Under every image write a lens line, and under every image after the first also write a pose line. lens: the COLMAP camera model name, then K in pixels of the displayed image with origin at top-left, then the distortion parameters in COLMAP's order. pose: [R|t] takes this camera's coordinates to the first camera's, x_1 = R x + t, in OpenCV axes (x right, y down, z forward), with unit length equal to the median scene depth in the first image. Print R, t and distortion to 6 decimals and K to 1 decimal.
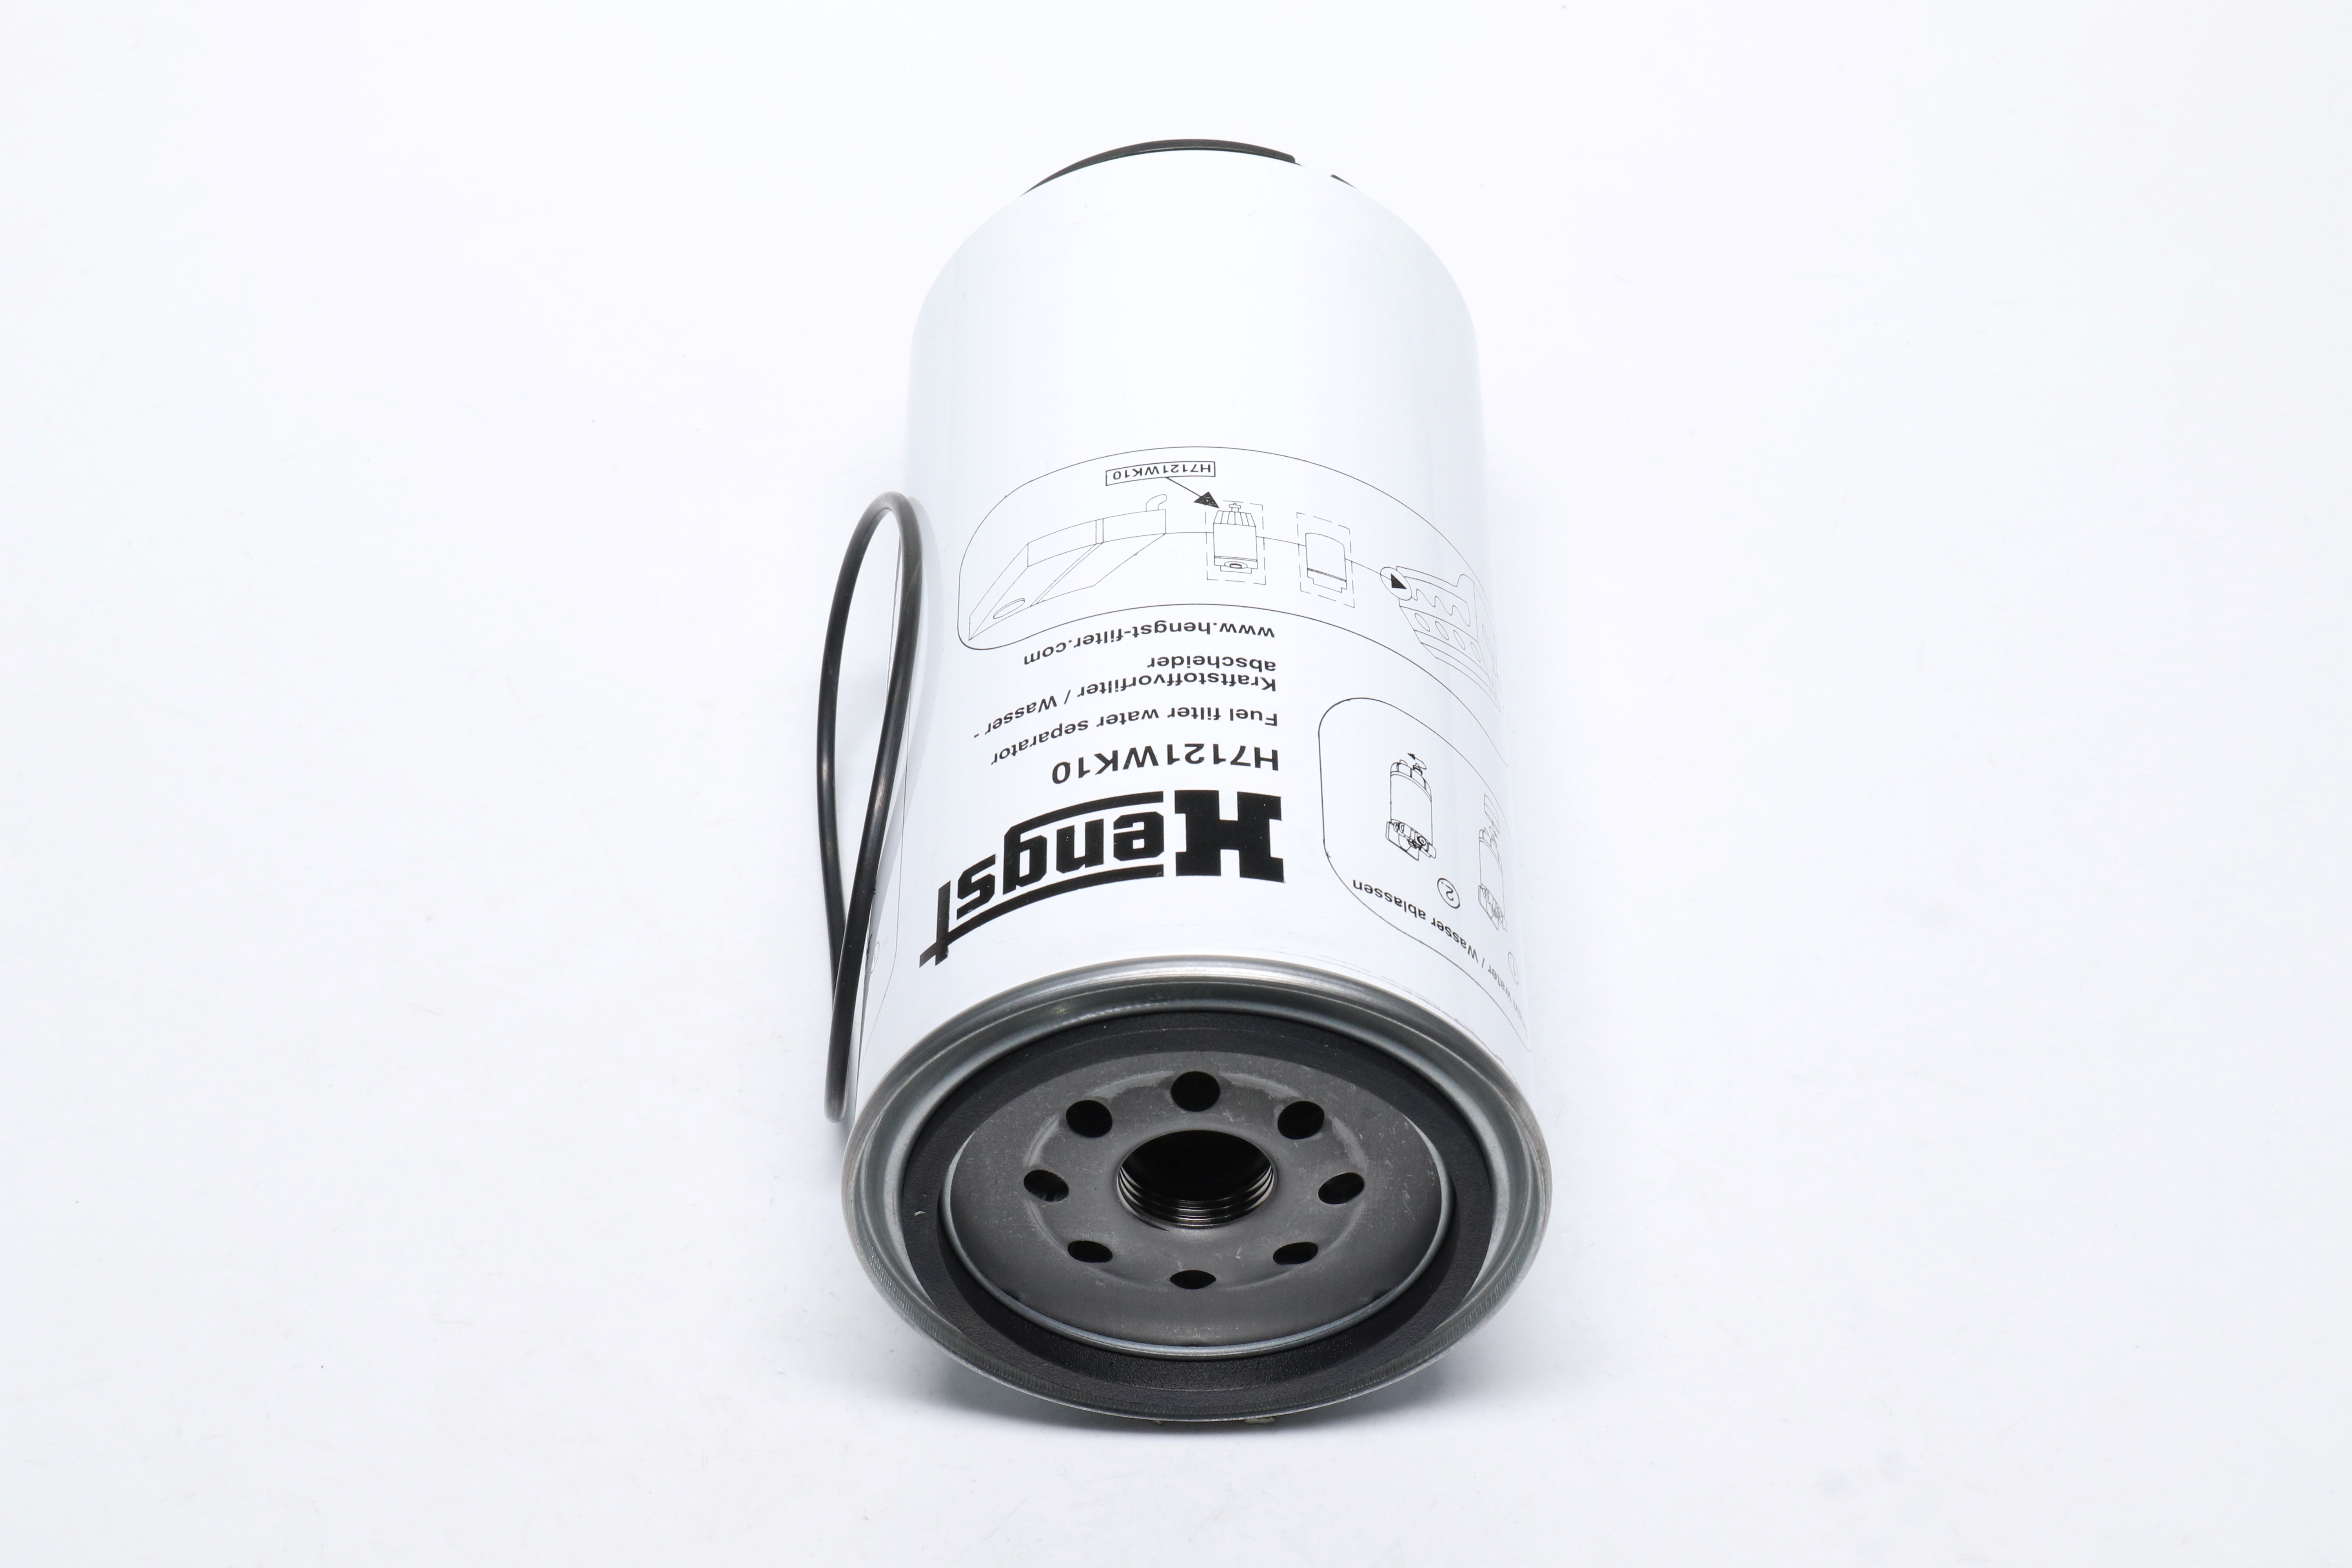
lens RADIAL K [[4191.8, 0, 1175.1], [0, 4191.8, 785.1], [0, 0, 1]] dist [0.011907, 0.000000]
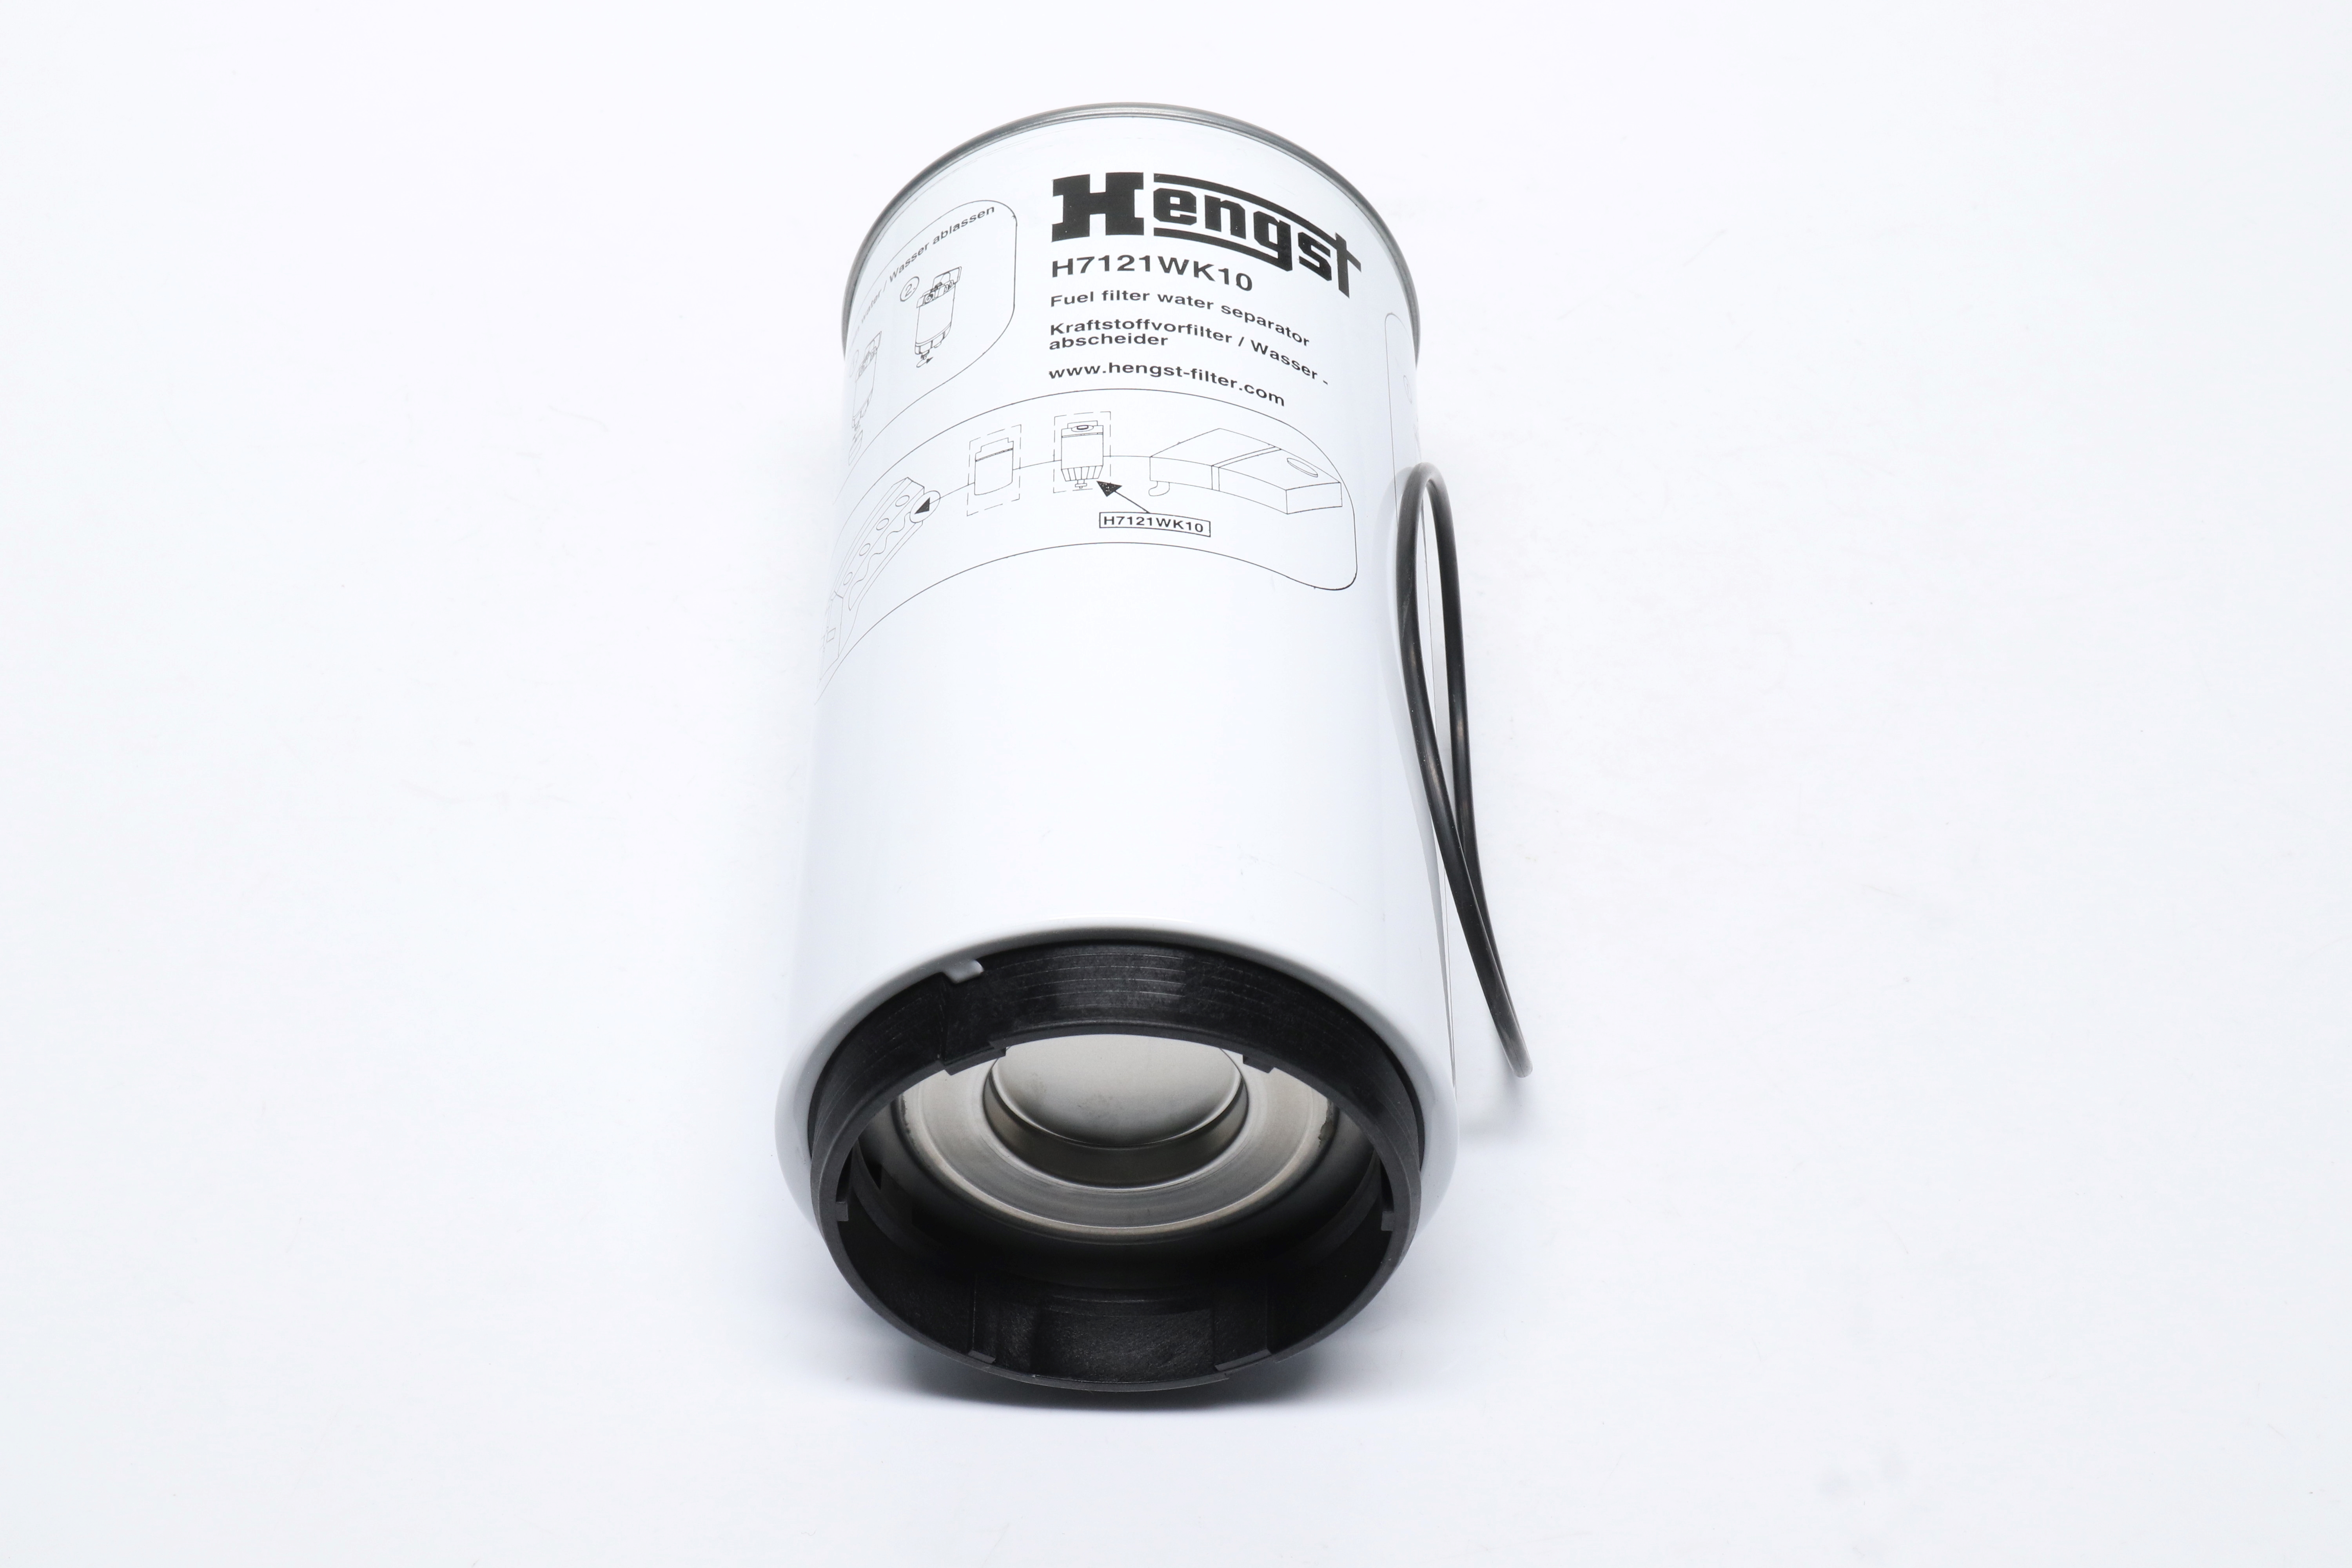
lens RADIAL K [[4191.8, 0, 1175.5], [0, 4191.8, 783.1], [0, 0, 1]] dist [0.011907, 0.000000]
pose [[-0.999983, 0.002182, 0.005465, -0.014566], [0.005413, -0.023408, 0.999711, -1.137677], [0.002309, 0.999724, 0.023396, 1.110506]]
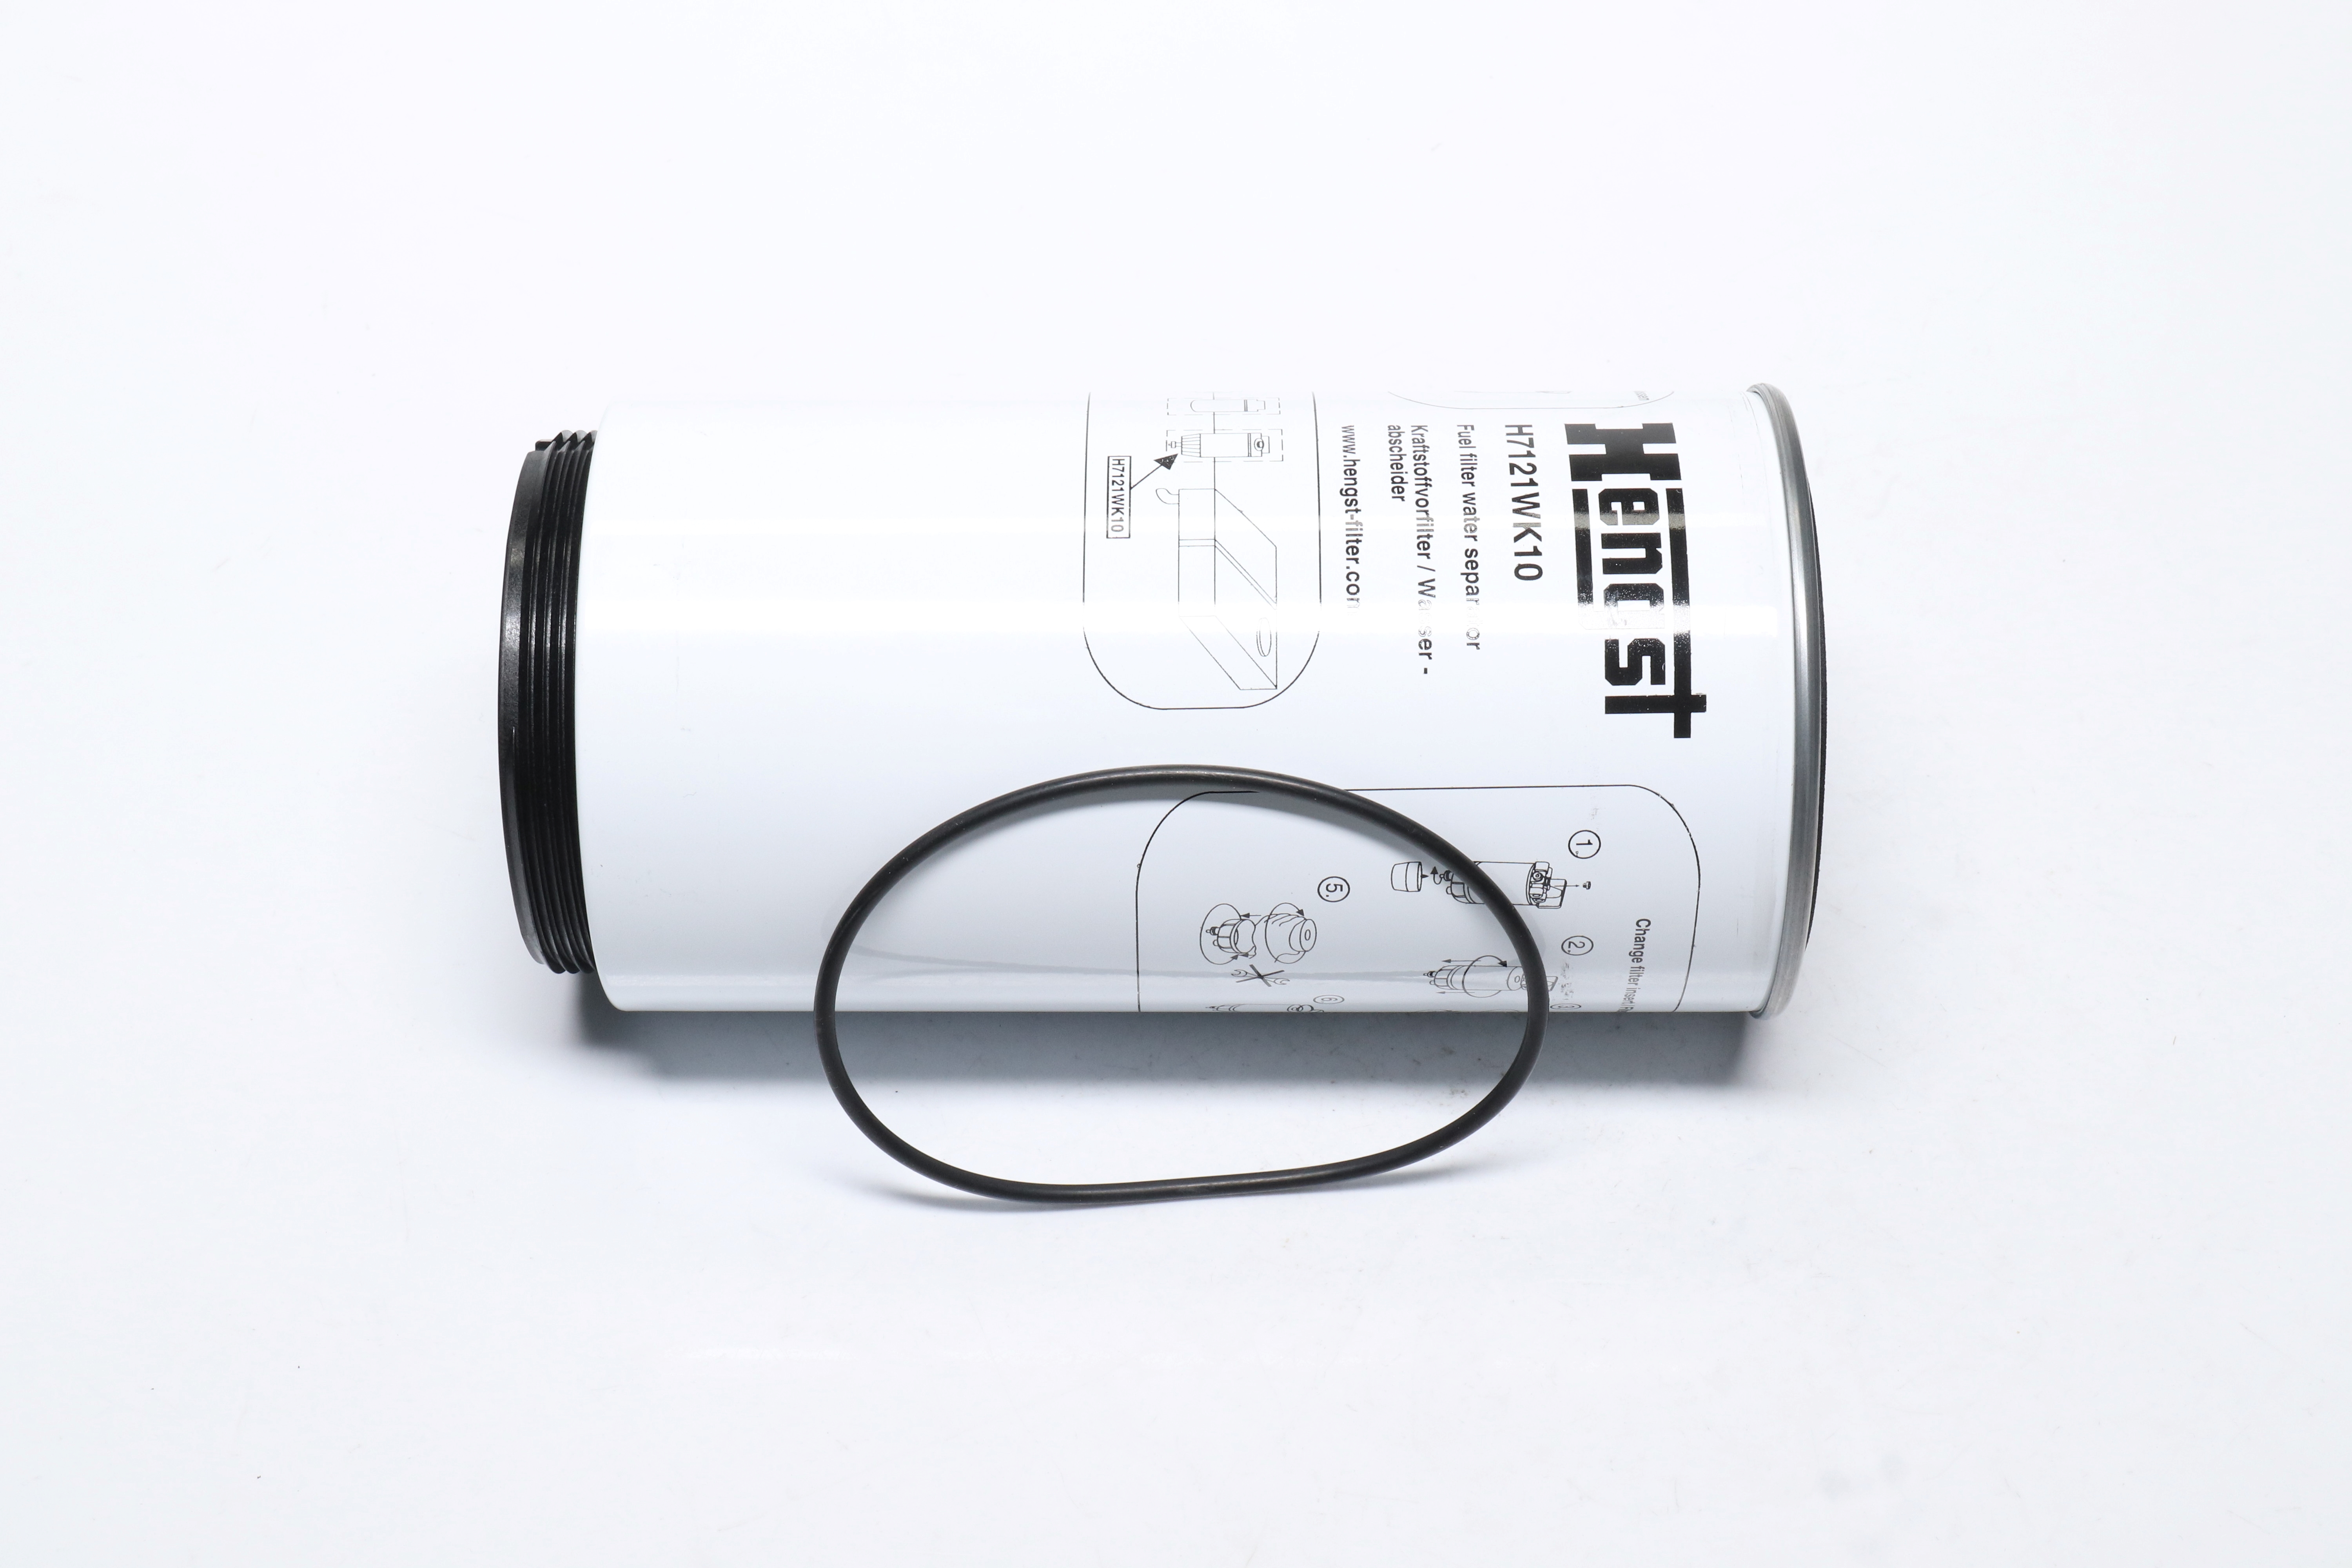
lens RADIAL K [[4191.8, 0, 1178.4], [0, 4191.8, 789.6], [0, 0, 1]] dist [0.011907, 0.000000]
pose [[0.002697, -0.709248, 0.704954, -0.803794], [0.718793, 0.491476, 0.491720, -0.553754], [-0.695219, 0.505390, 0.511128, 0.554955]]
